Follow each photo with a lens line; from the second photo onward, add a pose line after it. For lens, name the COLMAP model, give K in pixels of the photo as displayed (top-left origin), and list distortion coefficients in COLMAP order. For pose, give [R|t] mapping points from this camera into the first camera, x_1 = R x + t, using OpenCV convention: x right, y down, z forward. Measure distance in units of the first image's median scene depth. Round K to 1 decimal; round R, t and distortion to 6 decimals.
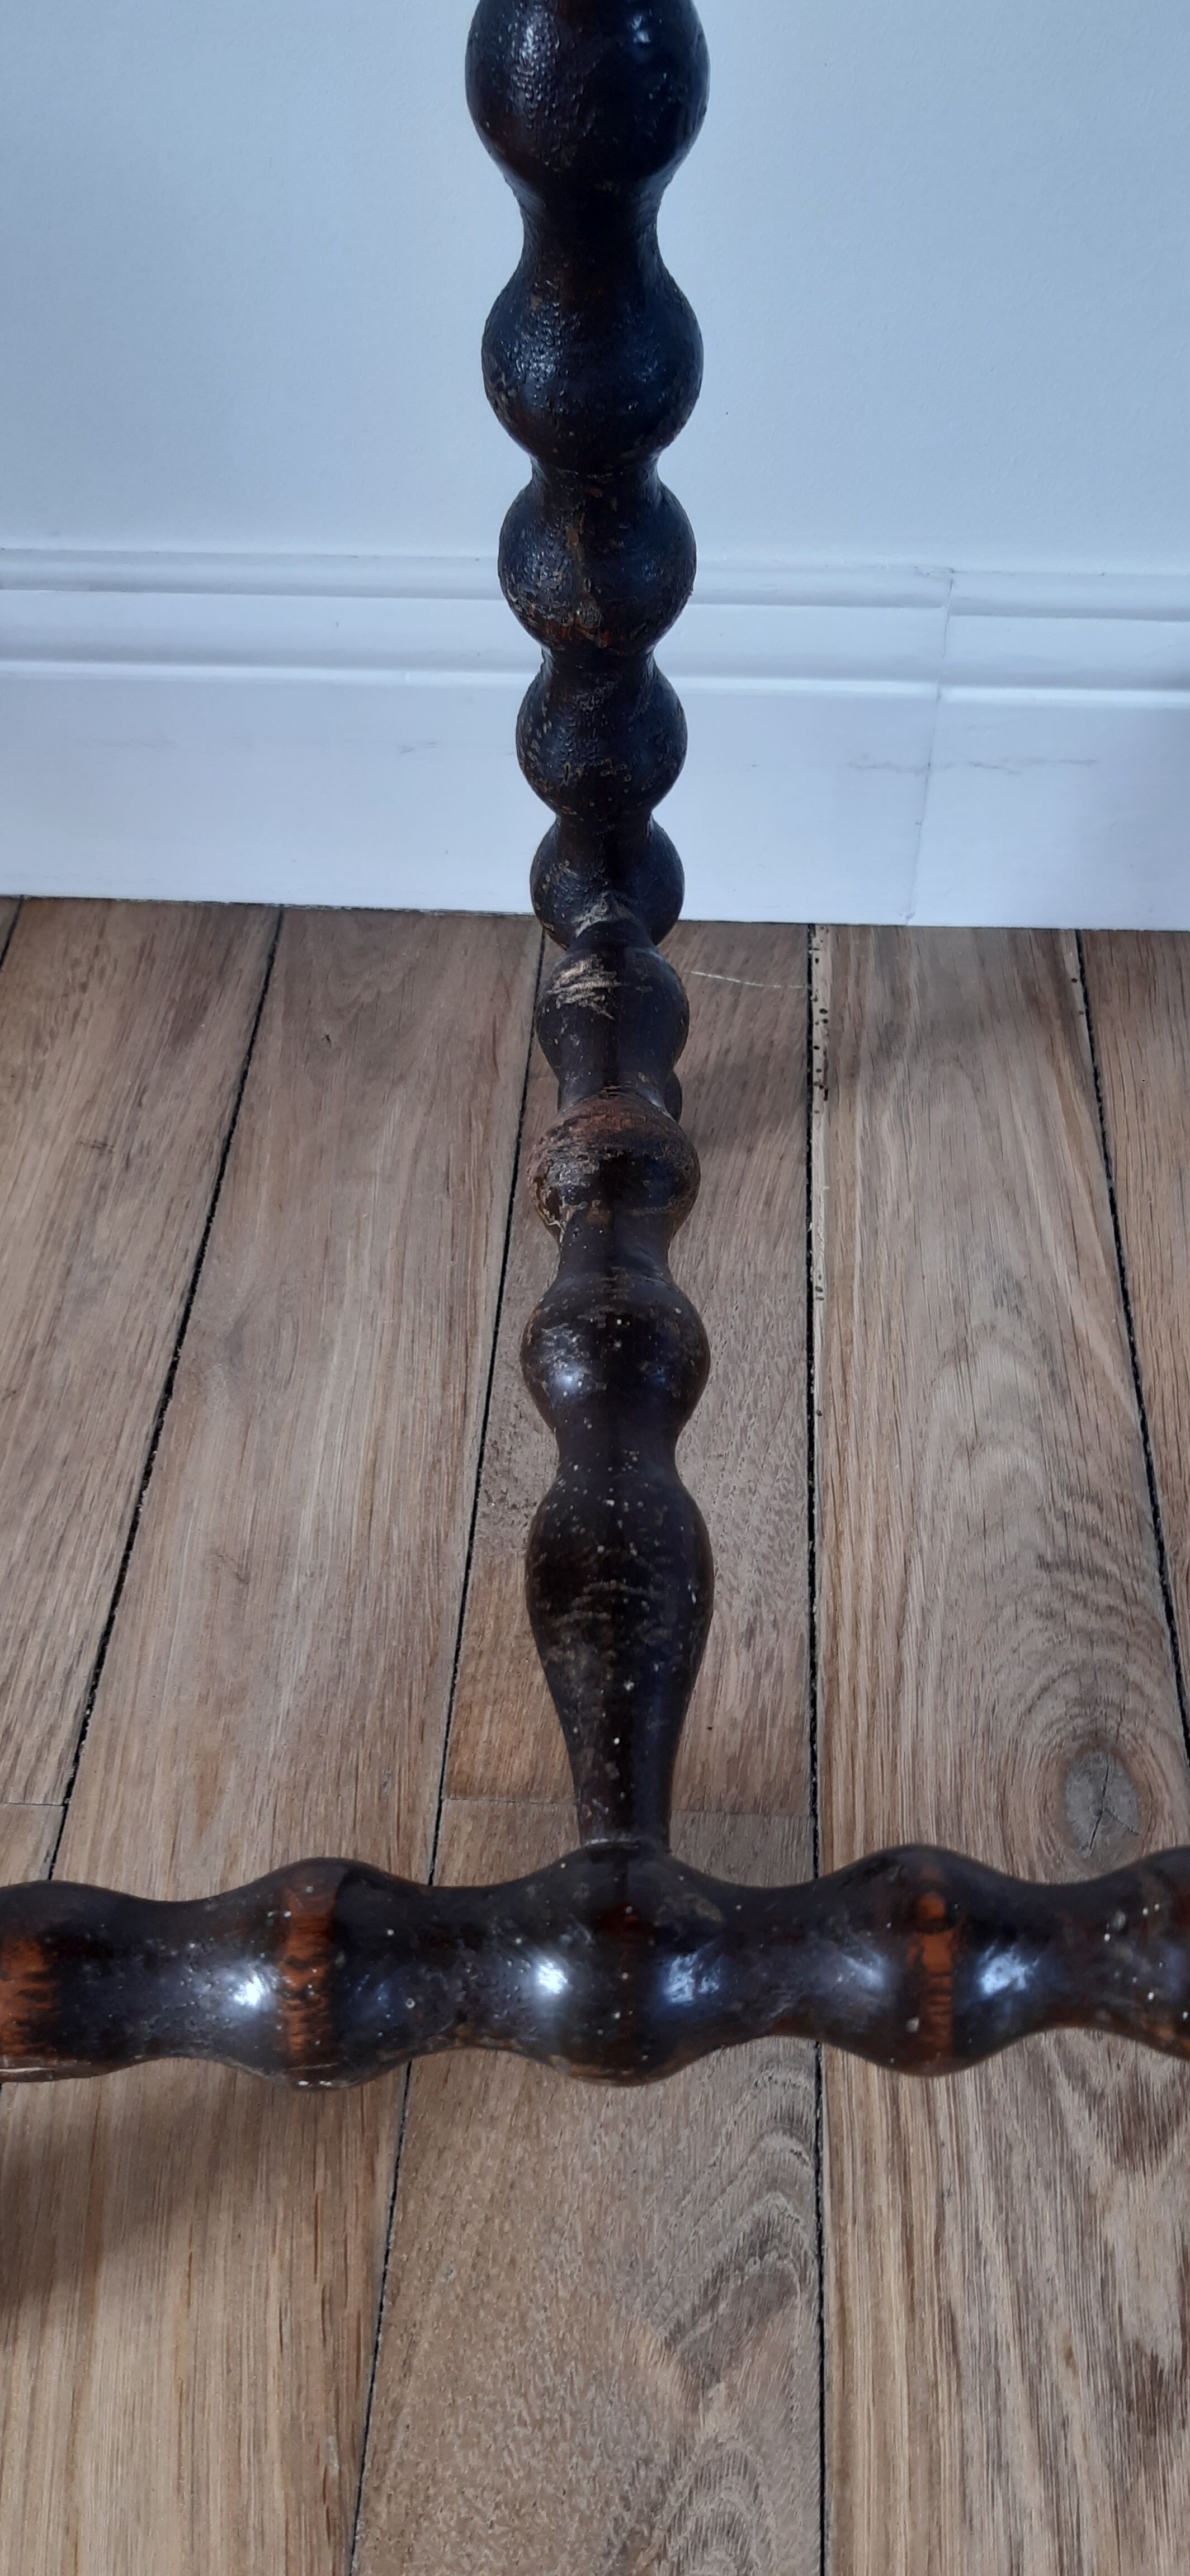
lens RADIAL K [[2046.4, 0, 599.8], [0, 2046.4, 1276.6], [0, 0, 1]] dist [0.056767, -0.139719]
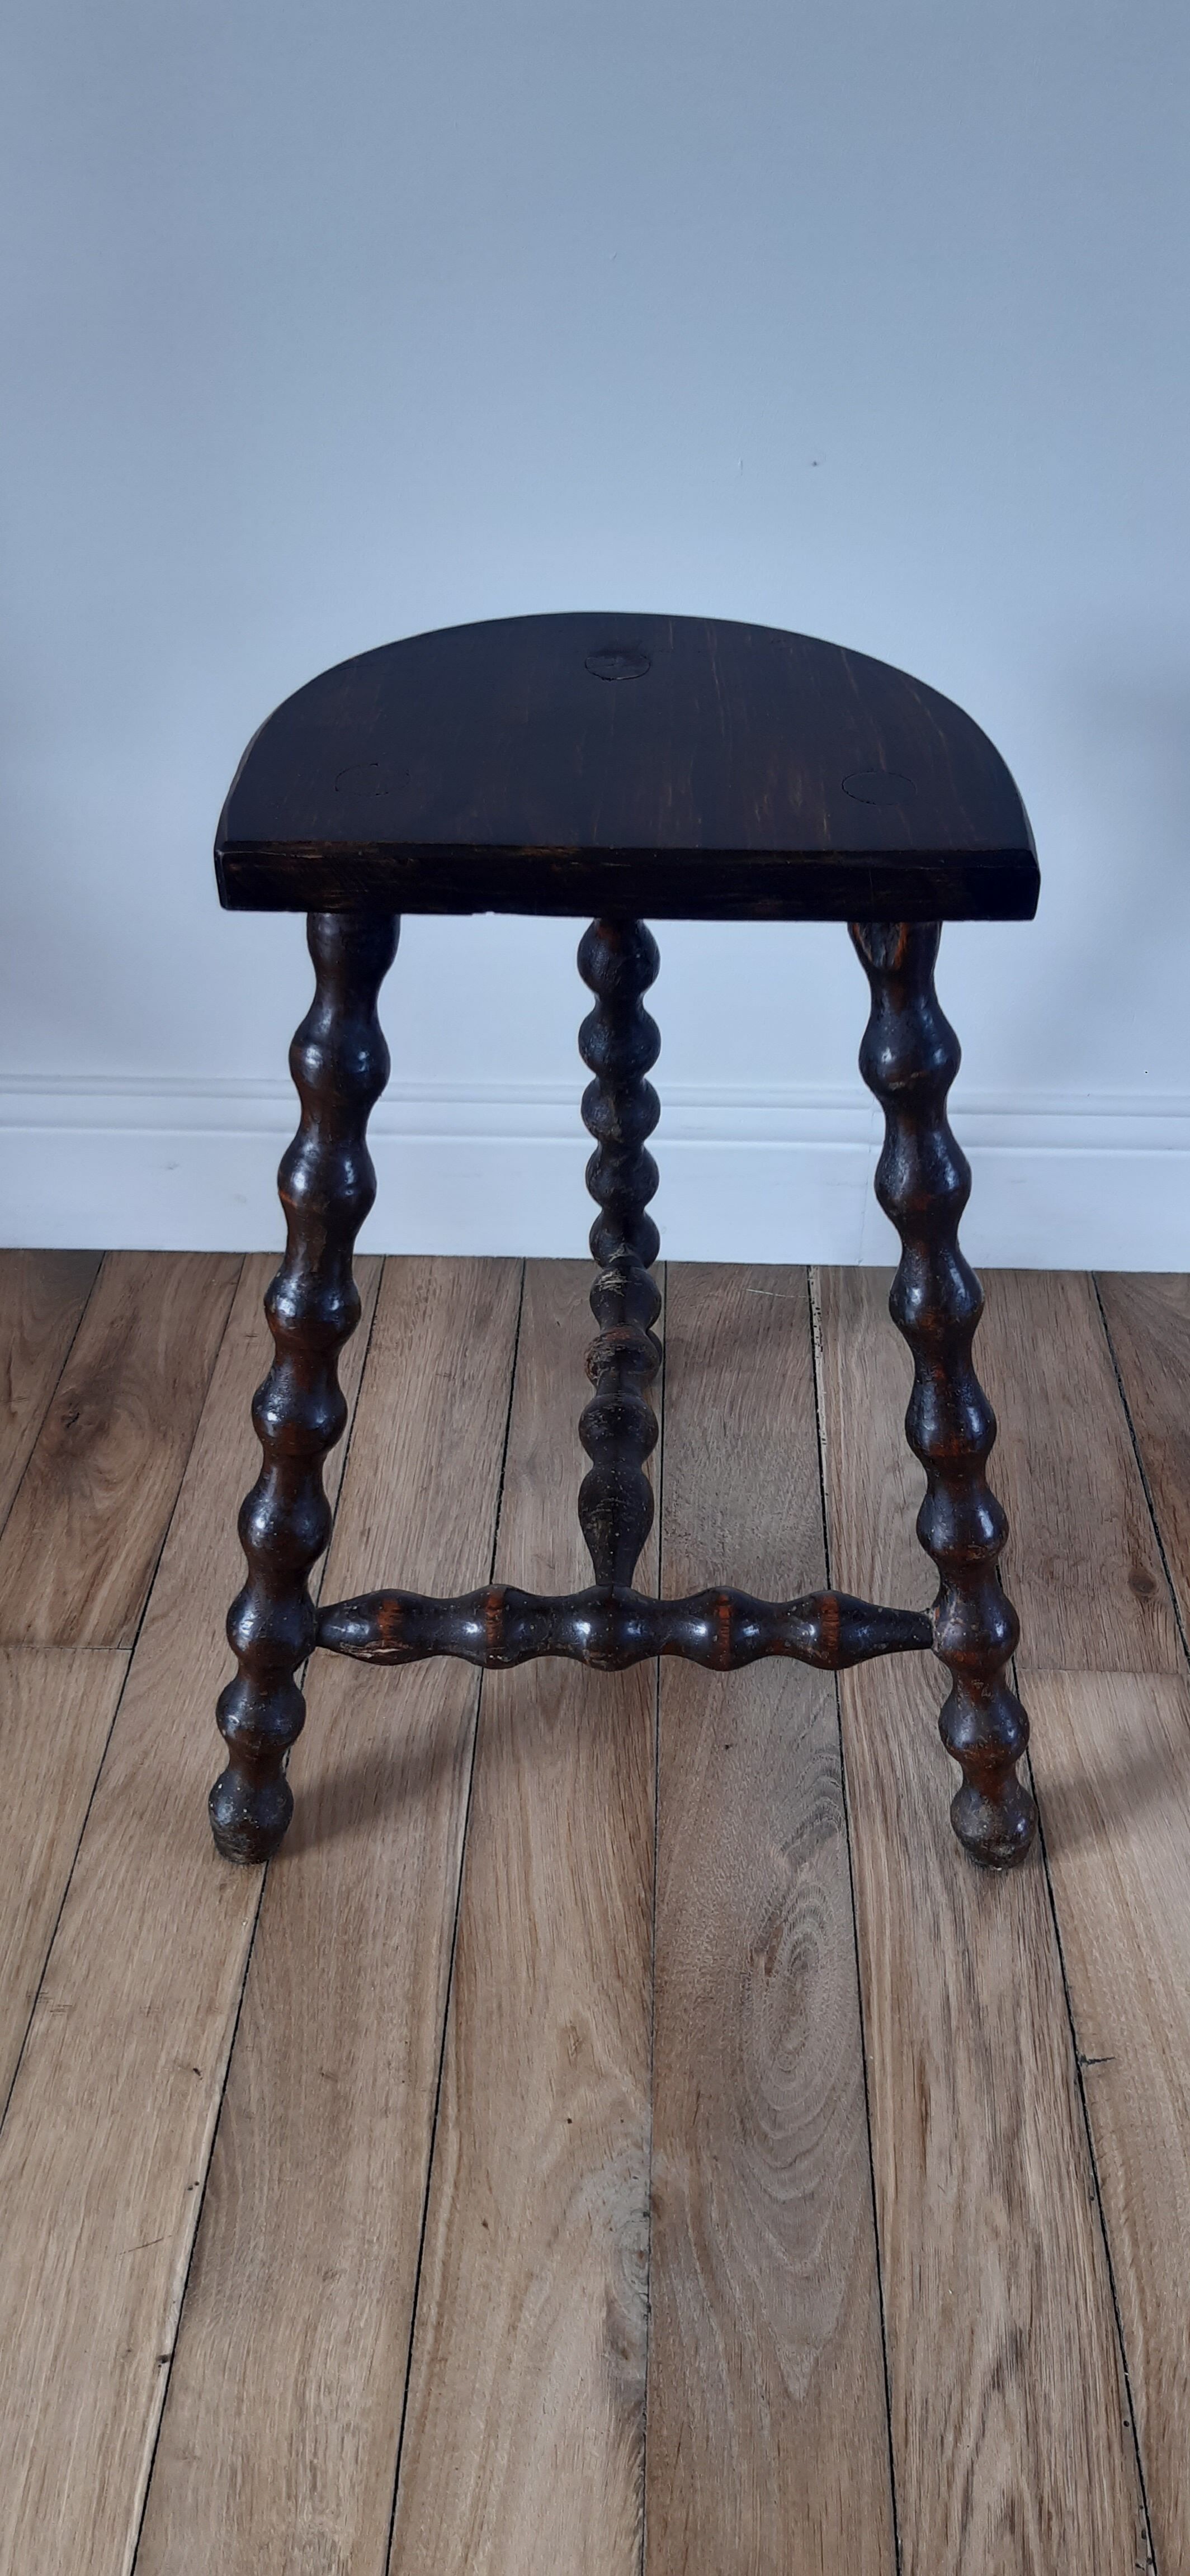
lens RADIAL K [[2046.4, 0, 587.3], [0, 2046.4, 1264.7], [0, 0, 1]] dist [0.056767, -0.139719]
pose [[0.999800, -0.006518, 0.018902, -0.190953], [0.010240, 0.978904, -0.204065, 0.294308], [-0.017173, 0.204218, 0.978775, -1.175475]]
